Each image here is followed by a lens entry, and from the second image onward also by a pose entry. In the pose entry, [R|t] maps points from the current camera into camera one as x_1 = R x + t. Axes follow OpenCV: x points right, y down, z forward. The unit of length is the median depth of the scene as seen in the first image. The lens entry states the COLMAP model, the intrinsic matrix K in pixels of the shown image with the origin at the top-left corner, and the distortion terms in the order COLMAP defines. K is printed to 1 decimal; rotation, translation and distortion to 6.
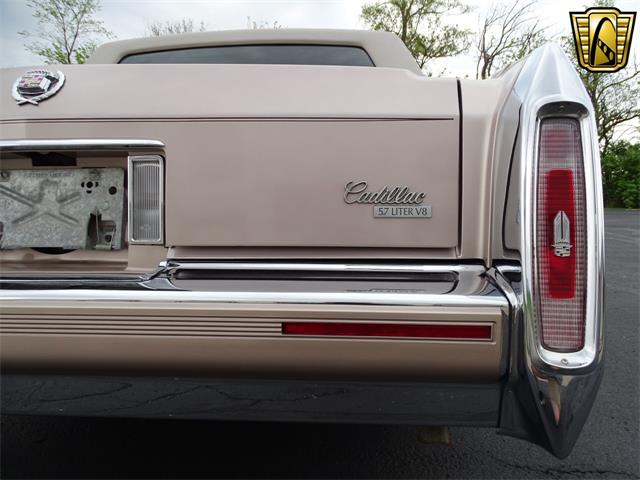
lens RADIAL K [[430.4, 0, 324.2], [0, 430.4, 244.2], [0, 0, 1]] dist [-0.005412, -0.005062]
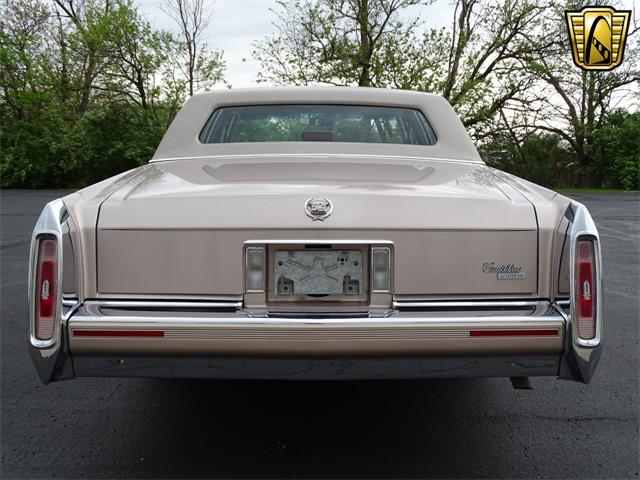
lens RADIAL K [[548.3, 0, 326.0], [0, 548.3, 242.3], [0, 0, 1]] dist [-0.001586, -0.015392]
pose [[0.993357, -0.010224, 0.114617, -0.902923], [0.007965, 0.999765, 0.020145, -0.267491], [-0.114796, -0.019098, 0.993205, -1.356028]]
